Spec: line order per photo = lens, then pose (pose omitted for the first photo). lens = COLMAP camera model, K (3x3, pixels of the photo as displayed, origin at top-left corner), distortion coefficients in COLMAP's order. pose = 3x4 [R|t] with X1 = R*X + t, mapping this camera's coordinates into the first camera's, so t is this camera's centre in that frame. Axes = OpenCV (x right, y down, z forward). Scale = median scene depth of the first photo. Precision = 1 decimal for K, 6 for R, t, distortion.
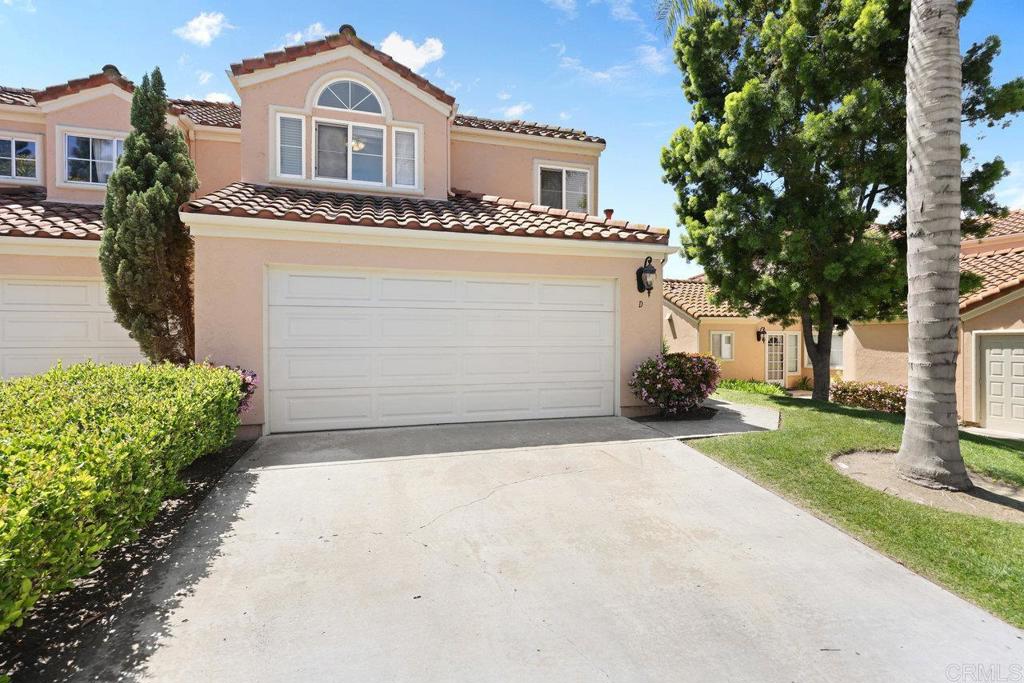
lens RADIAL K [[489.1, 0, 512.1], [0, 489.1, 342.2], [0, 0, 1]] dist [0.003184, -0.000757]
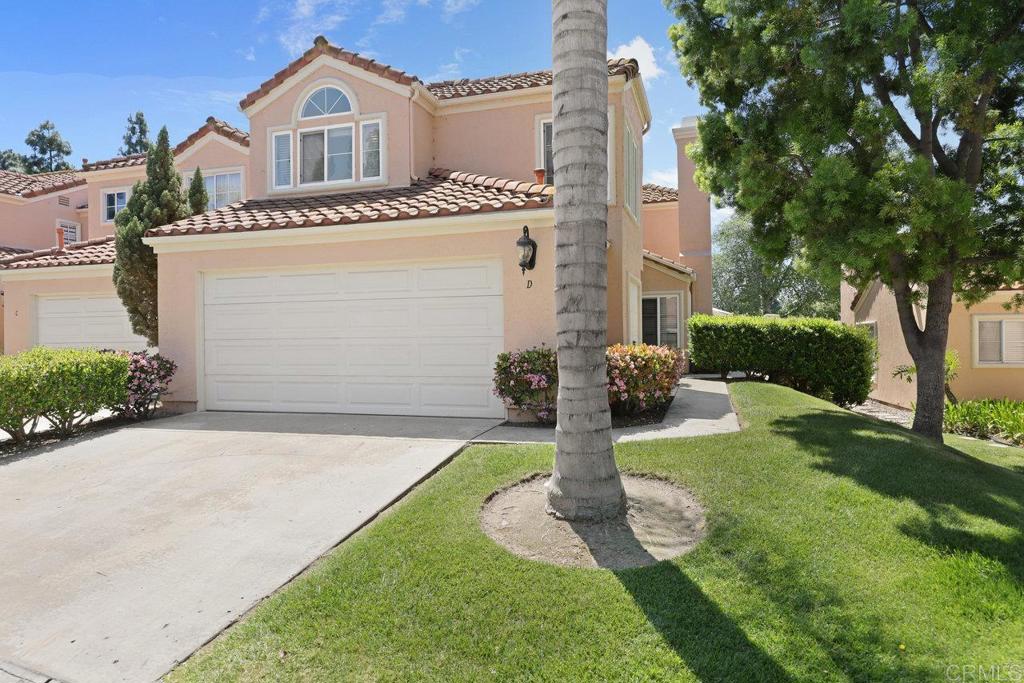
lens RADIAL K [[648.9, 0, 511.1], [0, 648.9, 340.1], [0, 0, 1]] dist [0.000326, 0.002023]
pose [[0.822432, -0.009527, -0.568784, 0.797554], [0.006159, 0.999950, -0.007844, 0.022572], [0.568830, 0.002948, 0.822450, 0.083697]]
